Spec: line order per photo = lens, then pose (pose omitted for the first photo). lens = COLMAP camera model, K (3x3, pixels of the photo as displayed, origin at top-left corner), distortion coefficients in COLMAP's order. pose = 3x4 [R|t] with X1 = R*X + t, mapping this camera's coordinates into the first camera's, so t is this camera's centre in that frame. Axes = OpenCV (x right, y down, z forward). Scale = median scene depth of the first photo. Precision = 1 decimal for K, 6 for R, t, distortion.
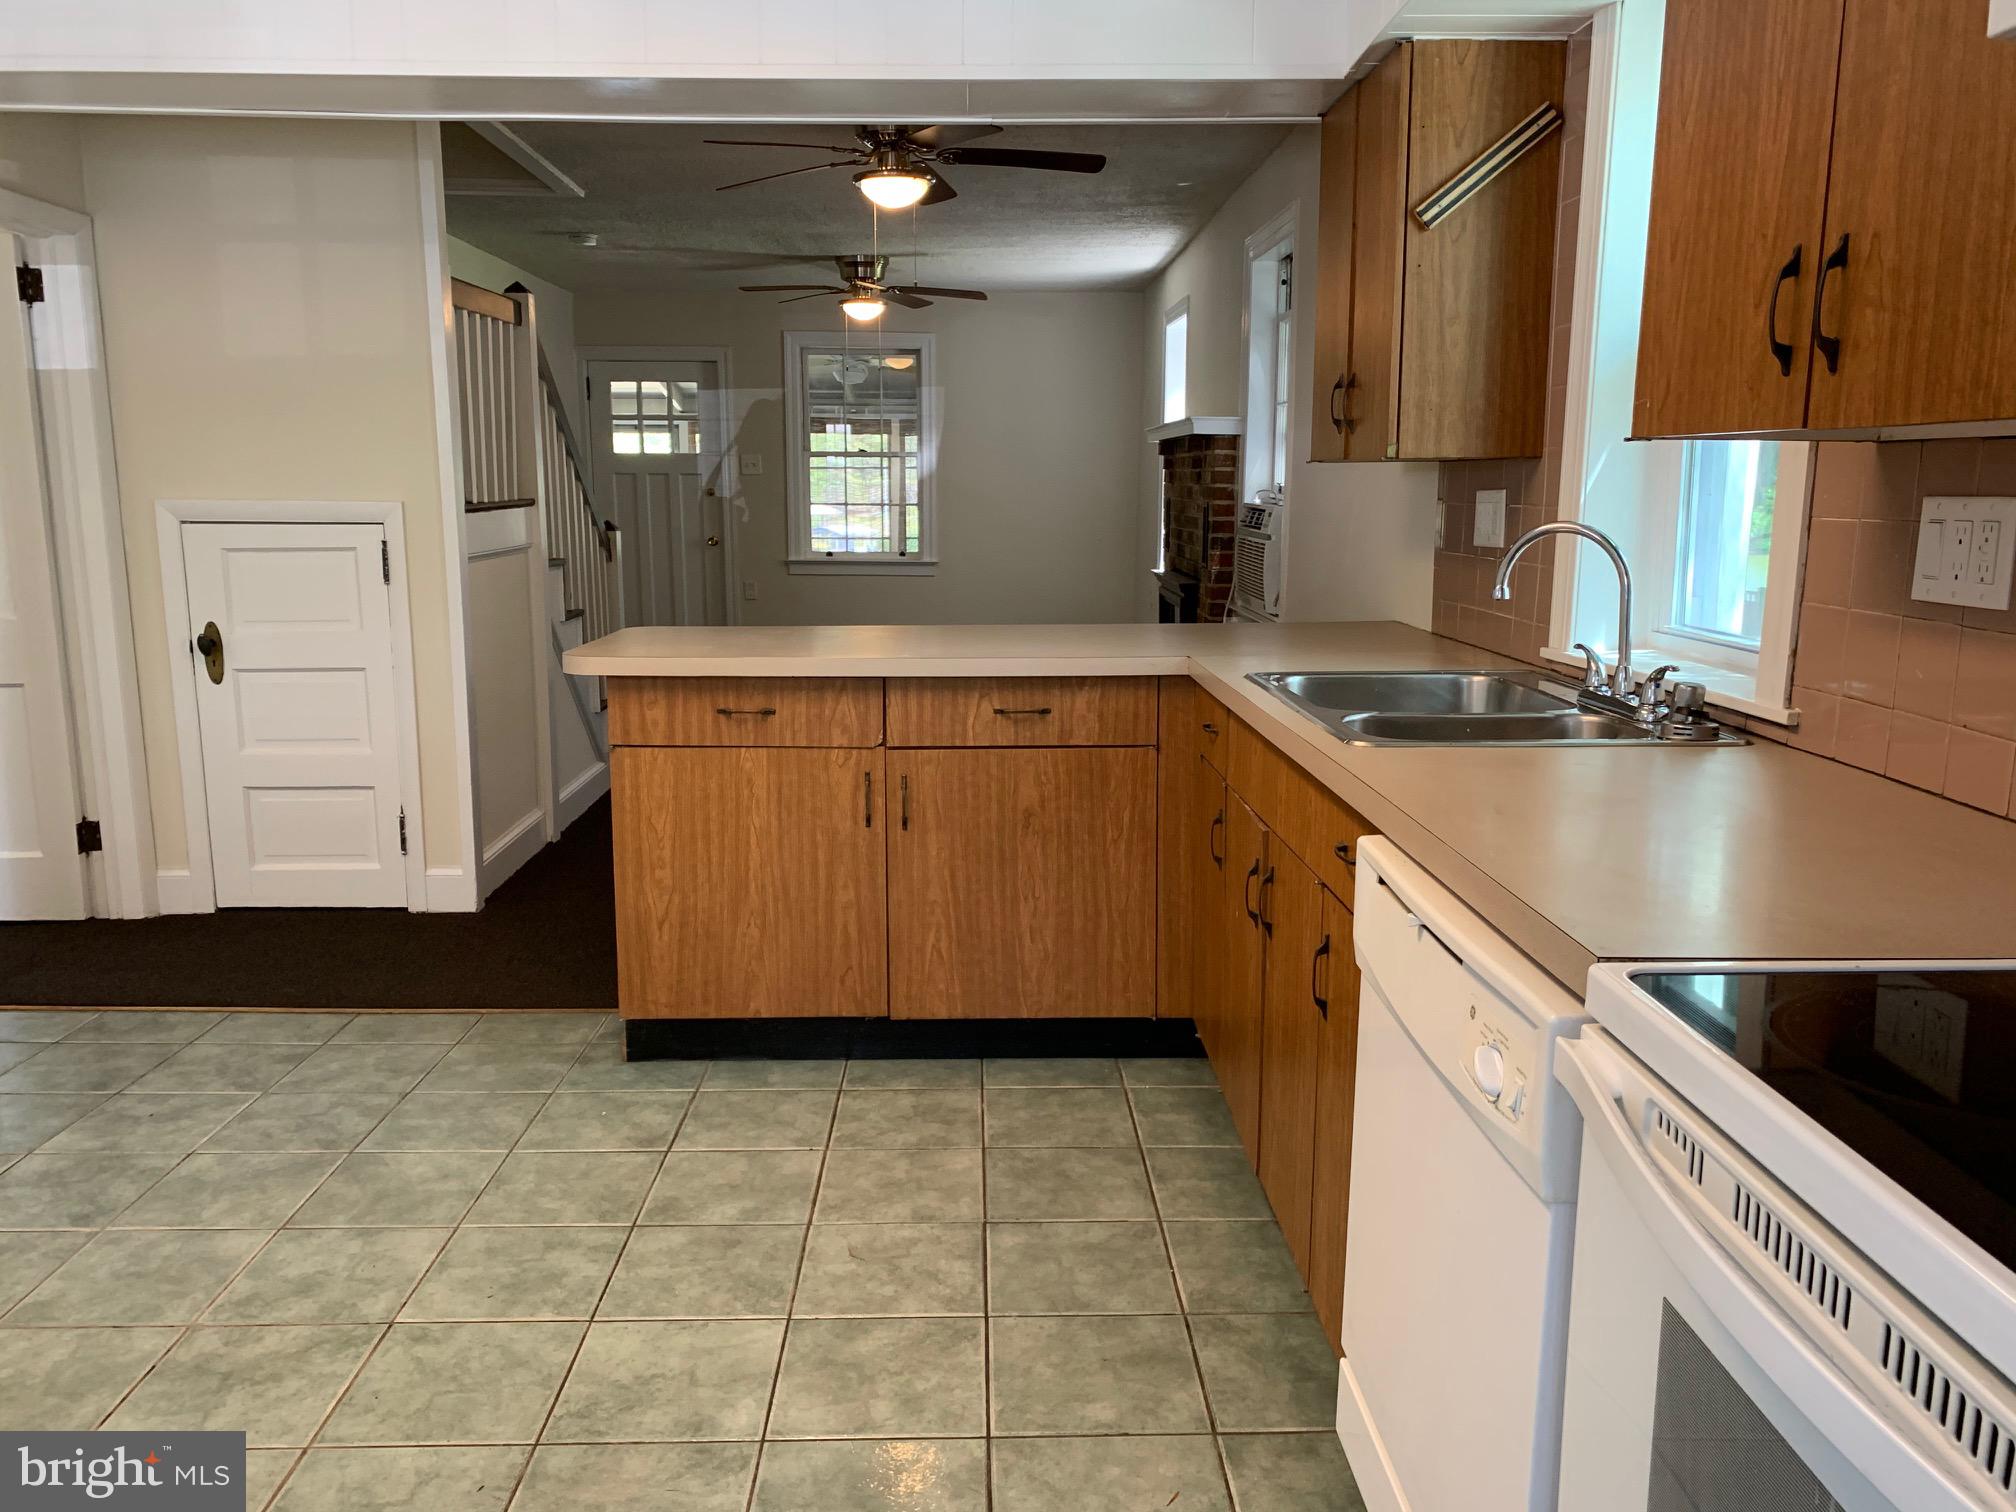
lens RADIAL K [[1535.0, 0, 997.1], [0, 1535.0, 756.3], [0, 0, 1]] dist [0.051787, -0.040779]
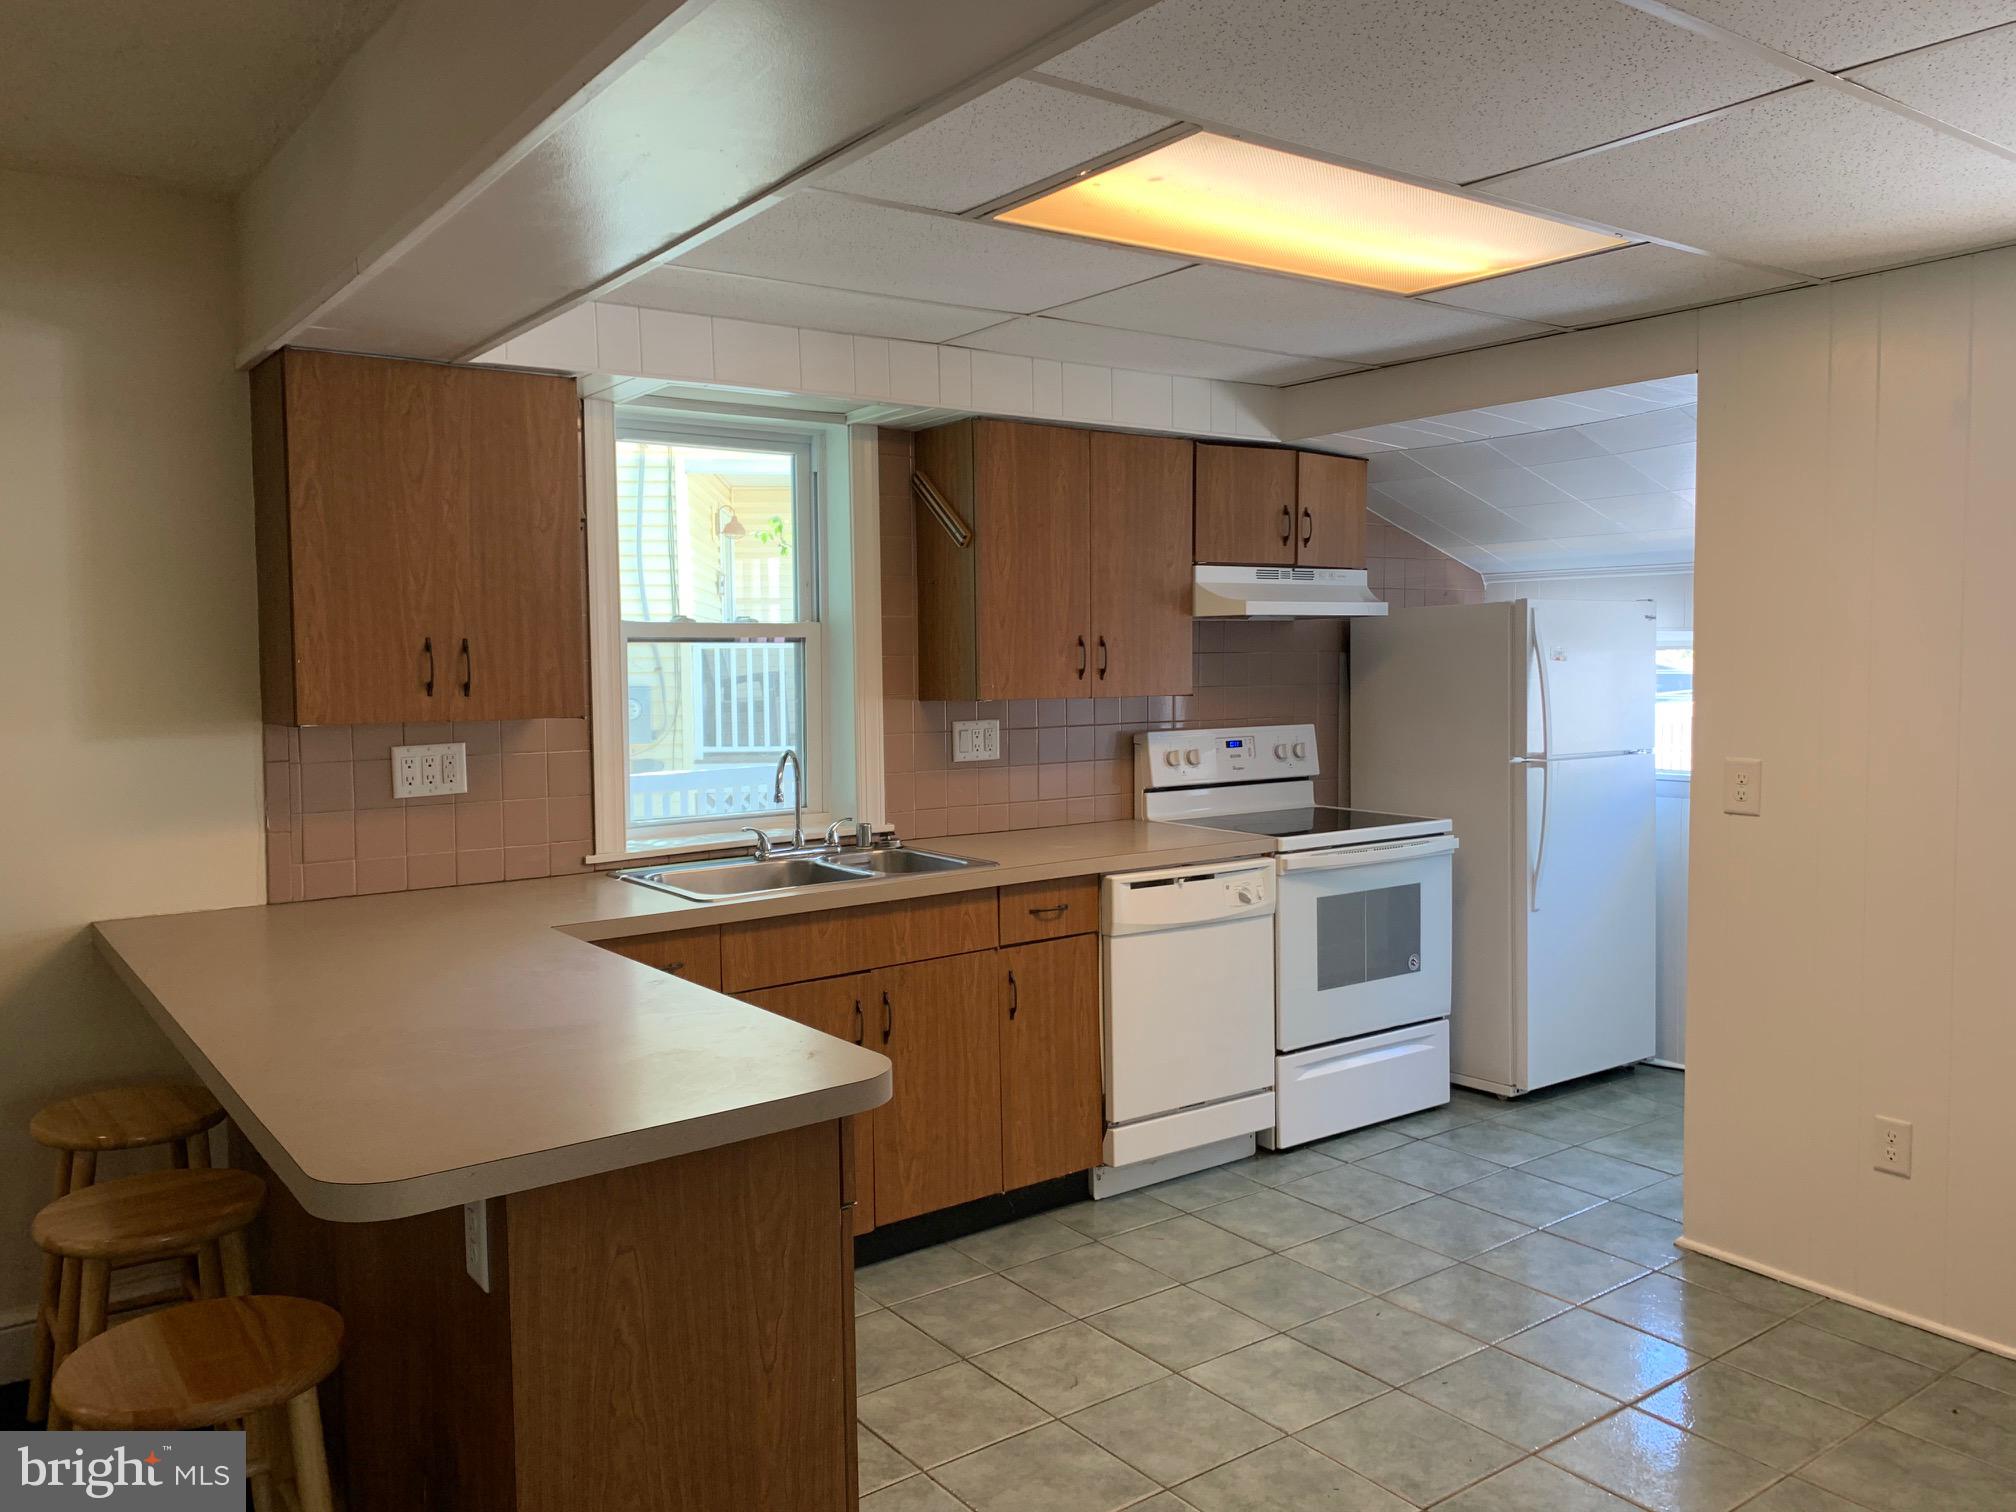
lens RADIAL K [[1535.0, 0, 997.3], [0, 1535.0, 751.7], [0, 0, 1]] dist [0.051787, -0.040779]
pose [[-0.581120, -0.044607, 0.812594, -1.097819], [0.152395, 0.974869, 0.162499, -0.384587], [-0.799422, 0.218266, -0.559719, 1.763720]]
